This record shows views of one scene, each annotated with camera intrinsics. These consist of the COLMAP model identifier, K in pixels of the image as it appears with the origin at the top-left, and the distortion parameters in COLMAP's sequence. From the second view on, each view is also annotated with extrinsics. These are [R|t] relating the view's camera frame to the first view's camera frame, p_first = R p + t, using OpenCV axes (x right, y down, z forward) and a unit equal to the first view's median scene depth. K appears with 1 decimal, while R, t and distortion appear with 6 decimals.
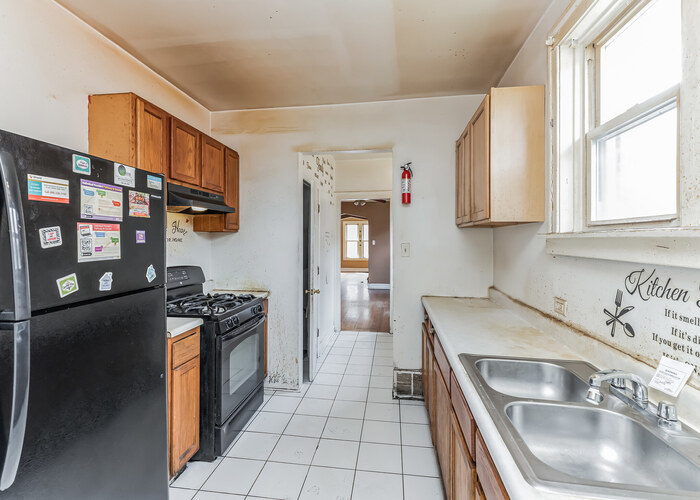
lens RADIAL K [[323.2, 0, 348.9], [0, 323.2, 236.3], [0, 0, 1]] dist [0.000351, -0.000415]
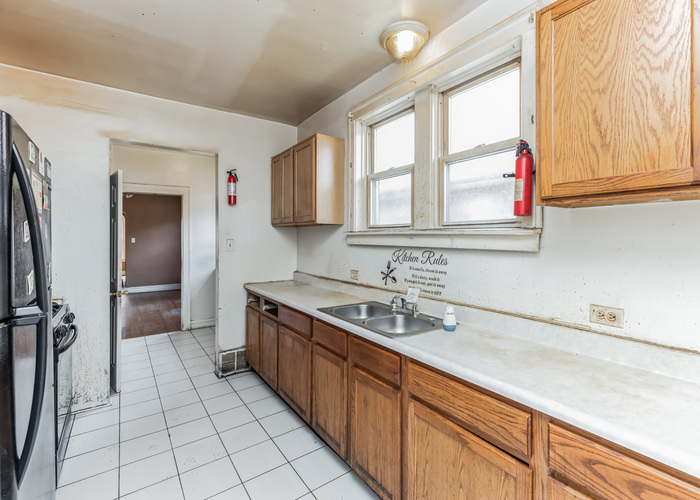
lens RADIAL K [[316.1, 0, 352.2], [0, 316.1, 235.0], [0, 0, 1]] dist [0.002292, -0.000339]
pose [[0.724668, 0.002429, 0.689094, -0.529742], [-0.004960, 0.999986, 0.001691, 0.005736], [-0.689081, -0.004643, 0.724670, -0.196448]]
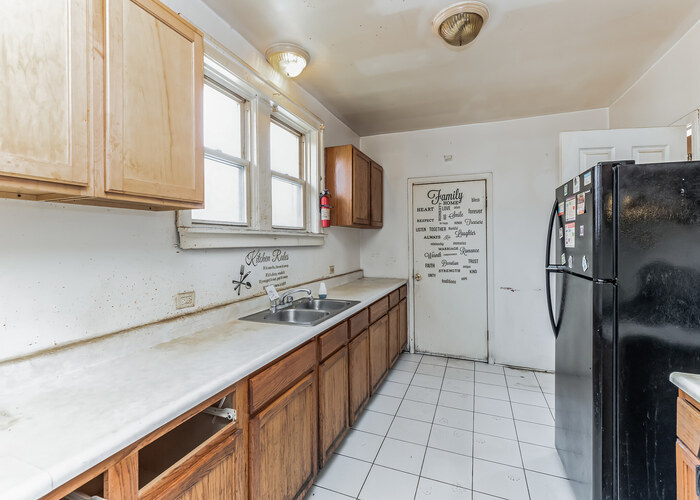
lens RADIAL K [[316.1, 0, 352.2], [0, 316.1, 235.0], [0, 0, 1]] dist [0.002292, -0.000339]
pose [[-0.970232, 0.006576, 0.242088, -0.094478], [0.000269, 0.999660, -0.026074, 0.042652], [-0.242178, -0.025233, -0.969904, 1.974674]]
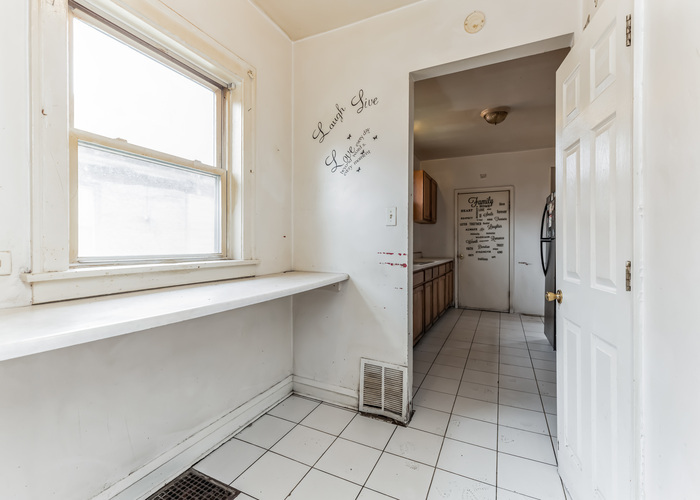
lens RADIAL K [[318.7, 0, 349.0], [0, 318.7, 246.7], [0, 0, 1]] dist [0.014964, -0.000446]
pose [[-0.949947, -0.003167, 0.312396, 0.083246], [-0.005796, 0.999955, -0.007488, 0.227256], [-0.312358, -0.008924, -0.949923, 3.350679]]
